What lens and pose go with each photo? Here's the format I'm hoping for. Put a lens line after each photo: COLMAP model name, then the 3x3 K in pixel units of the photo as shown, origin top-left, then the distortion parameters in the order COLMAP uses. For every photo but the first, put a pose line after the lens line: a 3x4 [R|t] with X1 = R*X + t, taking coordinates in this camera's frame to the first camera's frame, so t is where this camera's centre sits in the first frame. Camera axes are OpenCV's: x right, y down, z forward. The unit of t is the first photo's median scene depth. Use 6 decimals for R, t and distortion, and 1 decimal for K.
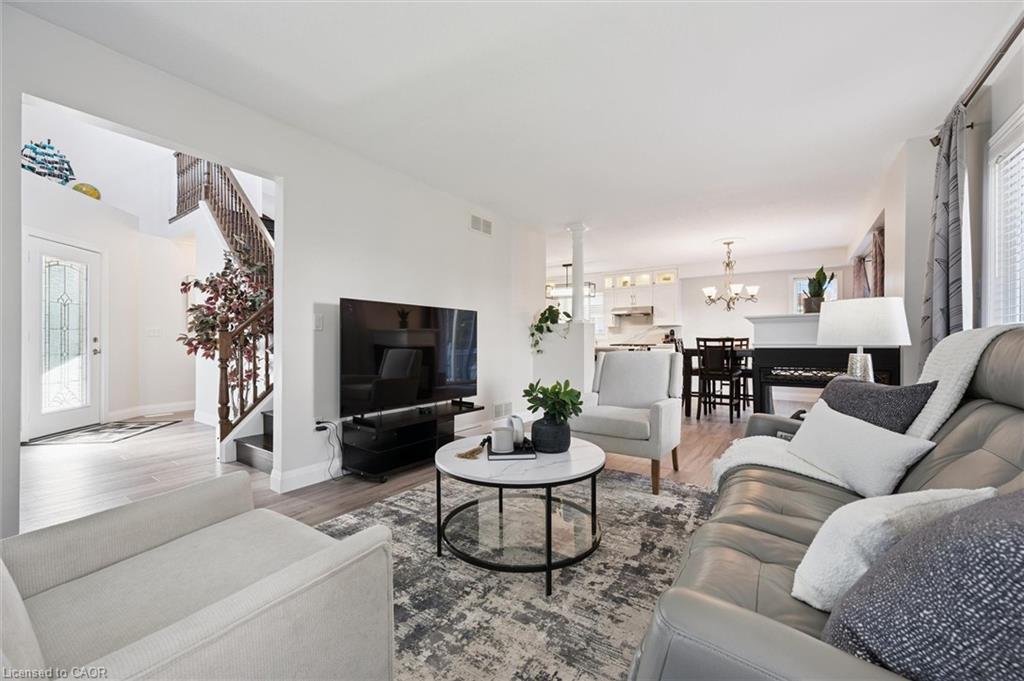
lens RADIAL K [[399.3, 0, 520.4], [0, 399.3, 341.5], [0, 0, 1]] dist [-0.002216, 0.000016]
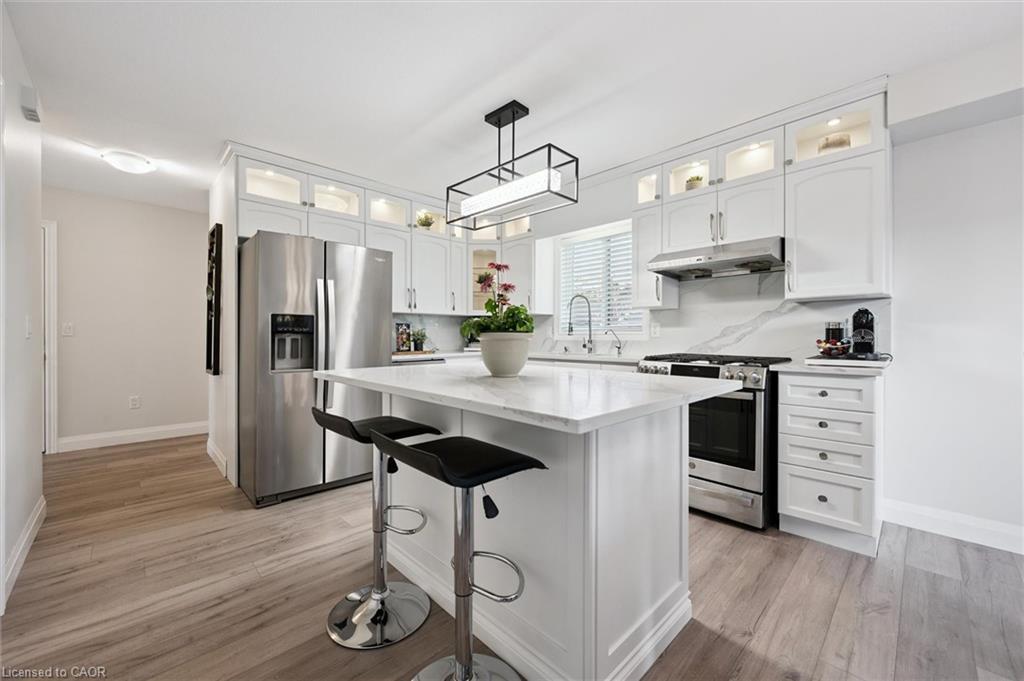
lens RADIAL K [[399.3, 0, 510.3], [0, 399.3, 337.0], [0, 0, 1]] dist [-0.002216, 0.000016]
pose [[0.977511, 0.009832, -0.210657, 0.180772], [-0.008250, 0.999931, 0.008383, -0.010622], [0.210725, -0.006457, 0.977524, 0.622794]]
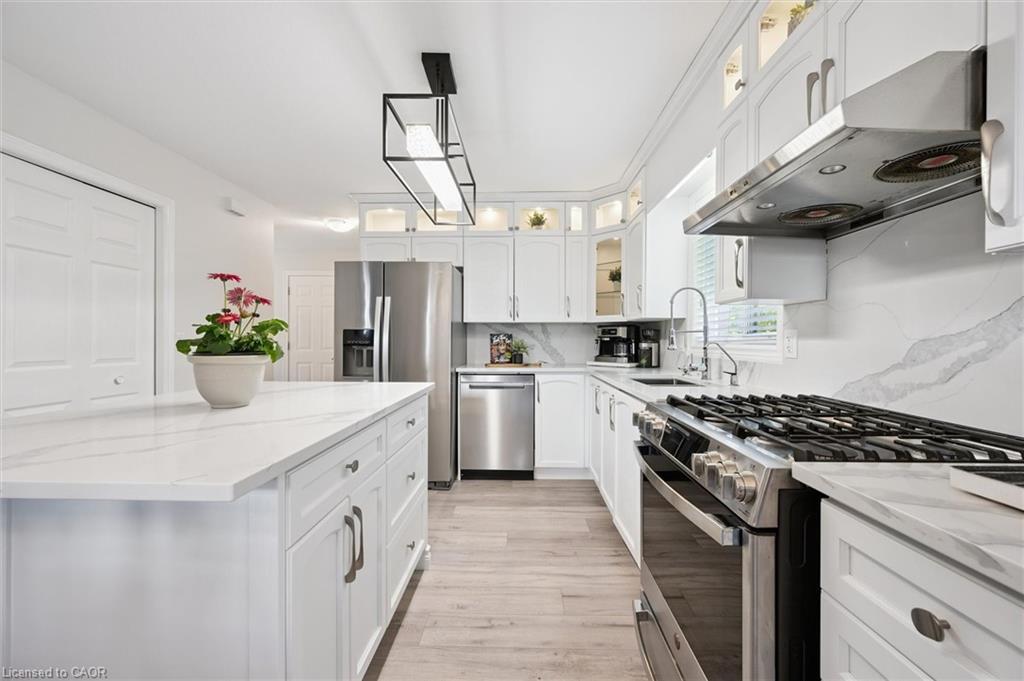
lens RADIAL K [[399.3, 0, 514.4], [0, 399.3, 338.8], [0, 0, 1]] dist [-0.002216, 0.000016]
pose [[0.539712, 0.008835, -0.841803, 0.335960], [-0.003389, 0.999960, 0.008323, -0.019362], [0.841843, -0.001639, 0.539720, 0.820886]]
